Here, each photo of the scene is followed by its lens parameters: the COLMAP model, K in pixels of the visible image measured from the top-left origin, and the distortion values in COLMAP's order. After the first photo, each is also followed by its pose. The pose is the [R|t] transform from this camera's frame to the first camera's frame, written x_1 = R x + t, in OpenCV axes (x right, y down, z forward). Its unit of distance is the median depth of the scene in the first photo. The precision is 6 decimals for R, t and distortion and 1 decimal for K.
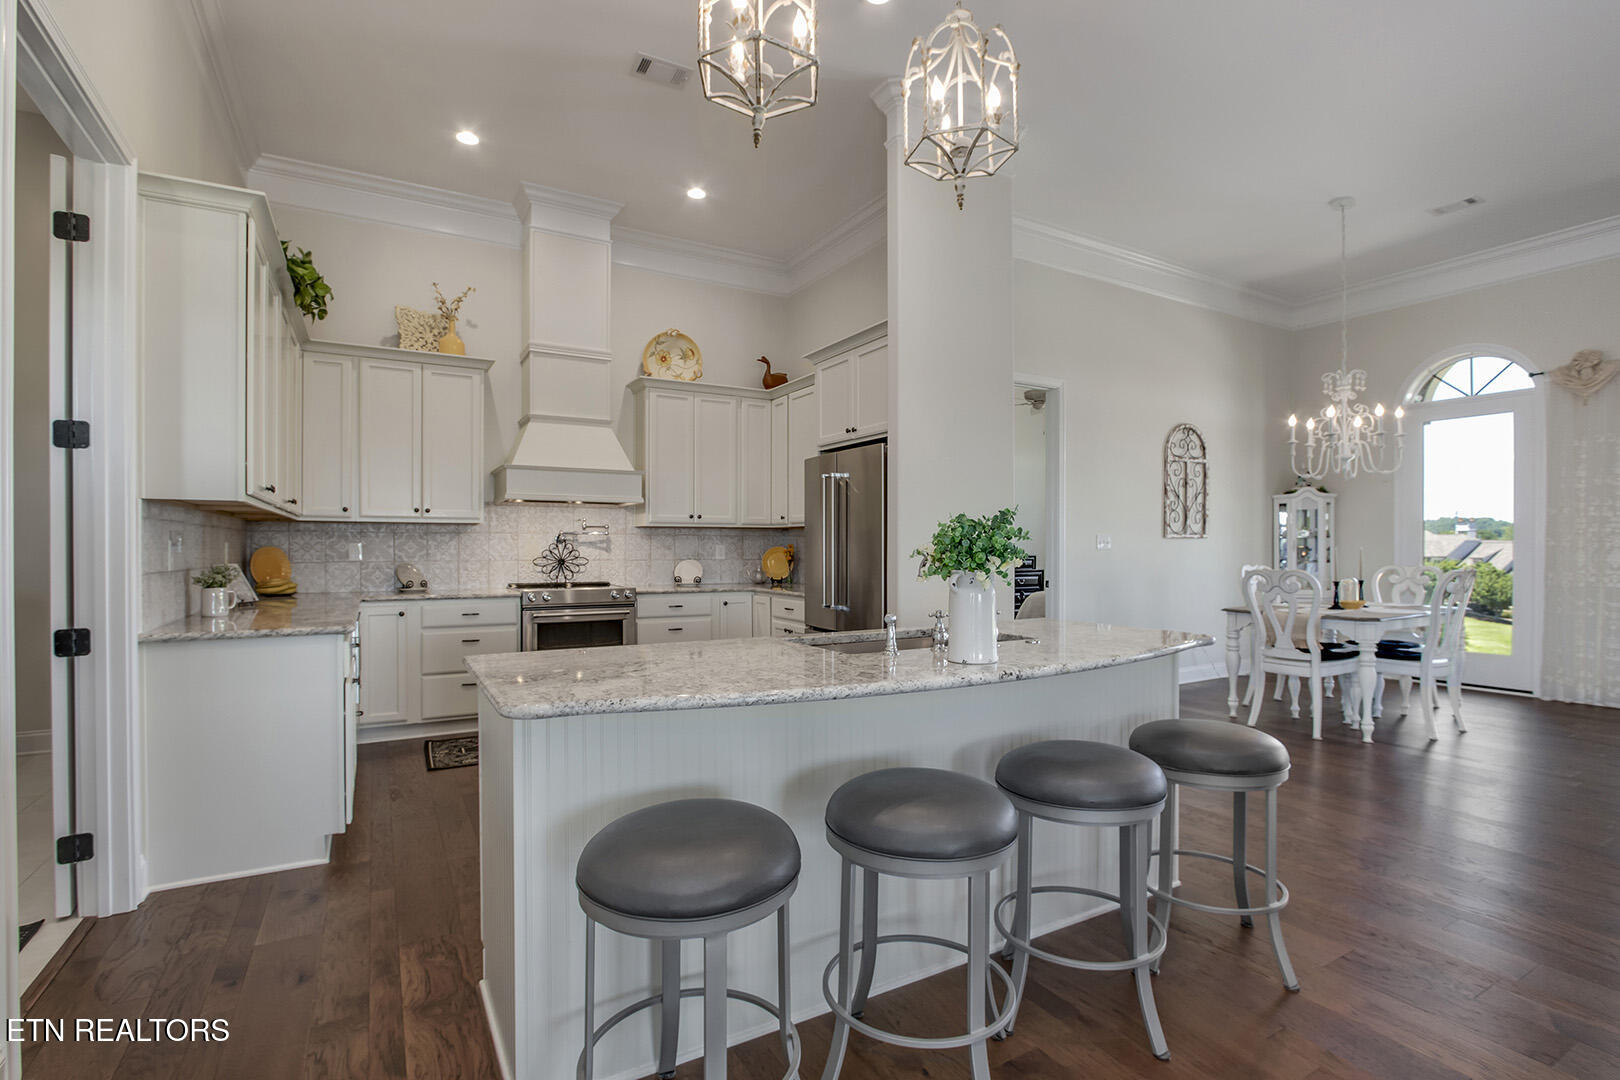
lens RADIAL K [[759.5, 0, 812.5], [0, 759.5, 552.2], [0, 0, 1]] dist [-0.026927, 0.004187]
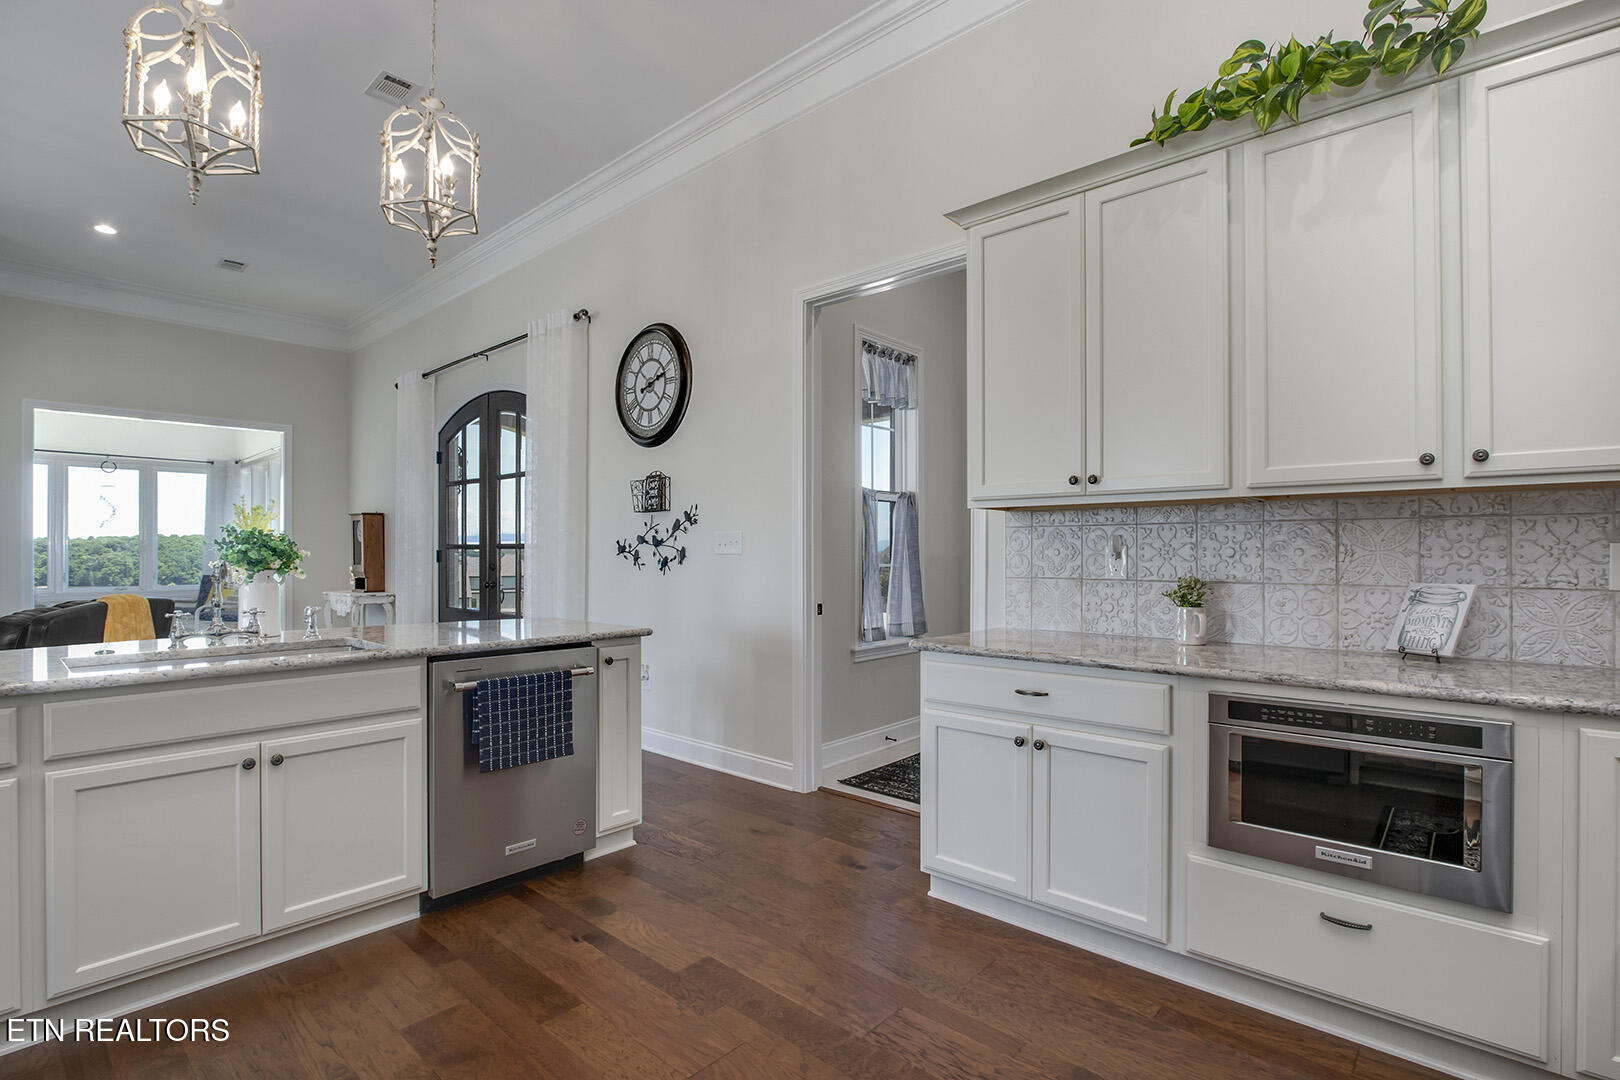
lens RADIAL K [[768.8, 0, 814.2], [0, 768.8, 549.1], [0, 0, 1]] dist [-0.016029, 0.000003]
pose [[-0.950282, -0.001971, -0.311385, -0.118653], [-0.002434, 0.999996, 0.001100, -0.006669], [0.311382, 0.001803, -0.950283, 1.004594]]
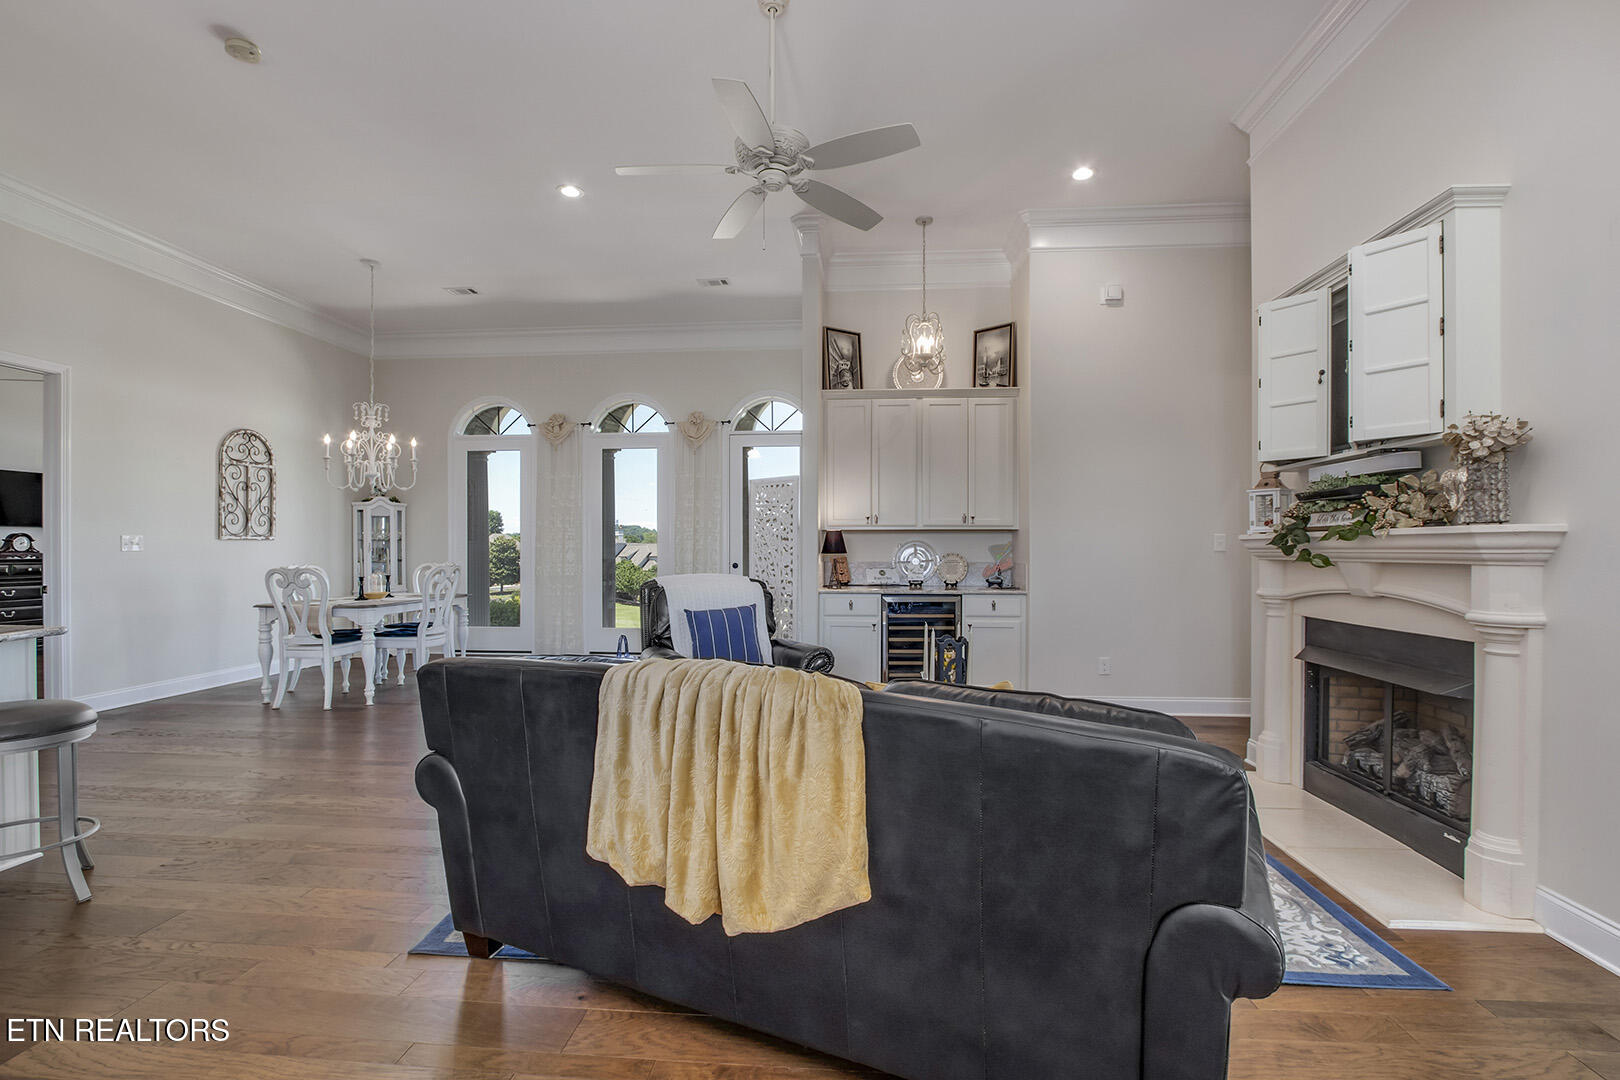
lens RADIAL K [[754.3, 0, 811.6], [0, 754.3, 552.2], [0, 0, 1]] dist [-0.026314, 0.007449]
pose [[0.571023, -0.004847, 0.820920, 0.125800], [0.005990, 0.999981, 0.001737, 0.001355], [-0.820912, 0.003926, 0.571041, -0.277257]]
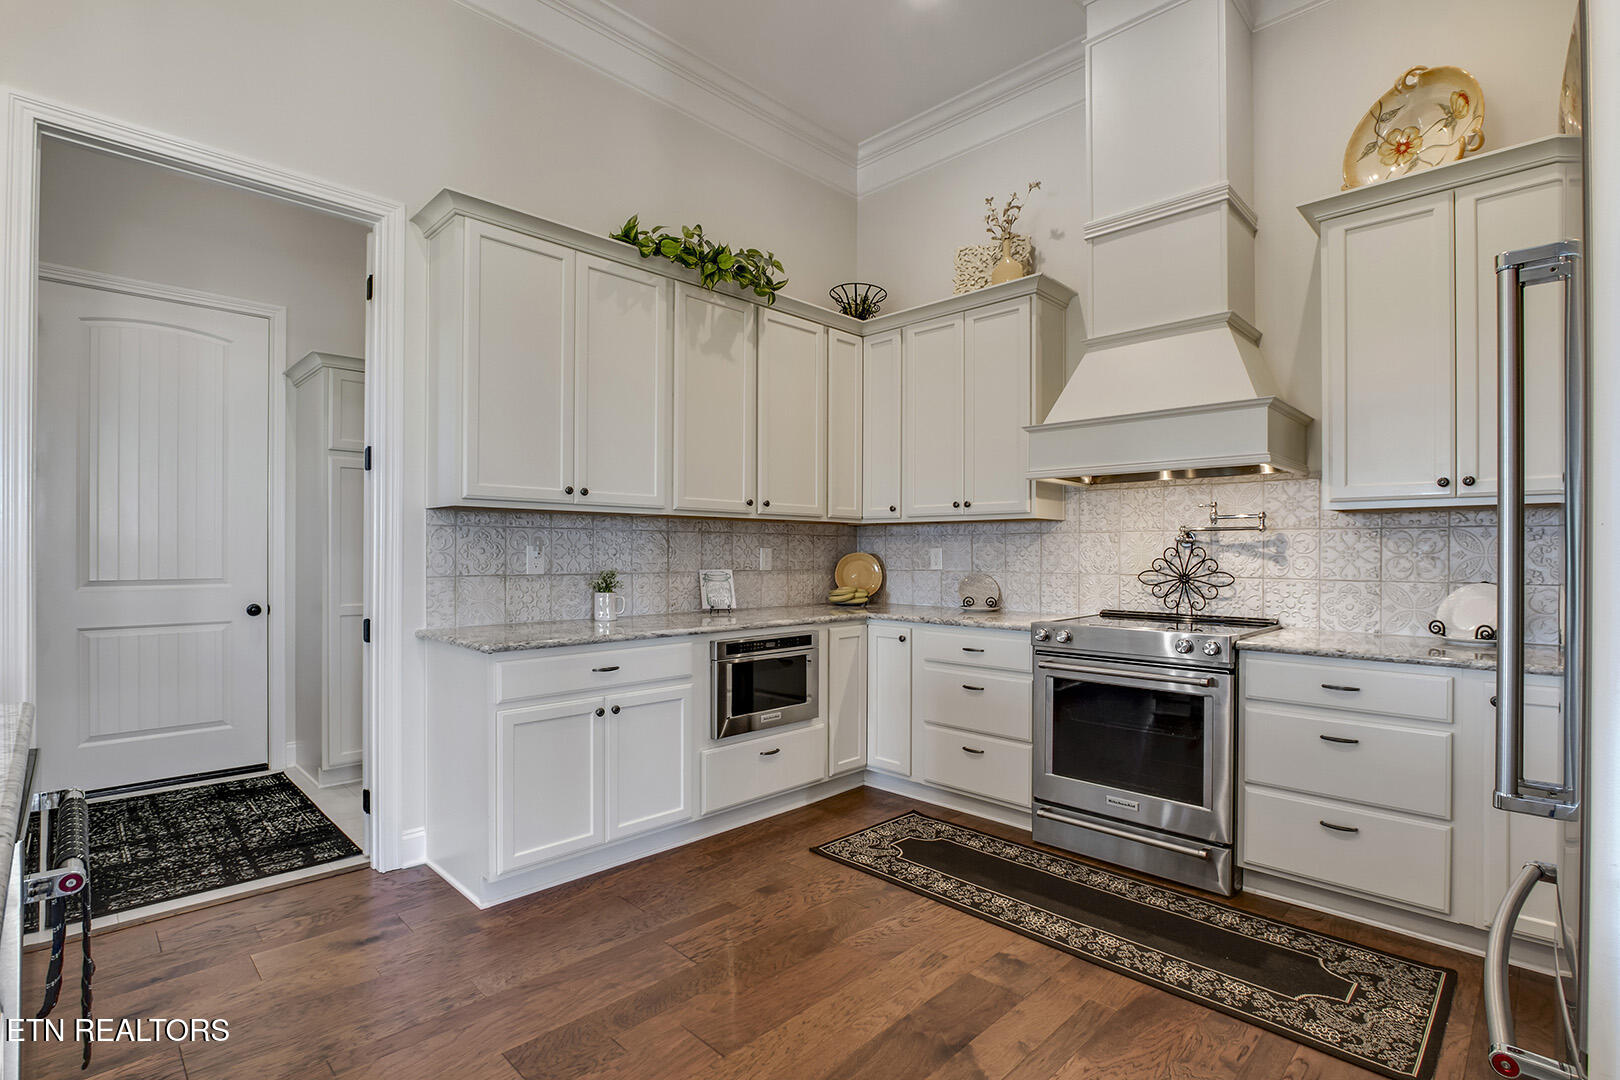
lens RADIAL K [[763.0, 0, 813.3], [0, 763.0, 552.0], [0, 0, 1]] dist [-0.030006, 0.007294]
pose [[0.262463, -0.000510, -0.964942, 0.170167], [-0.009036, 0.999955, -0.002986, -0.004050], [0.964900, 0.009502, 0.262447, 0.619394]]
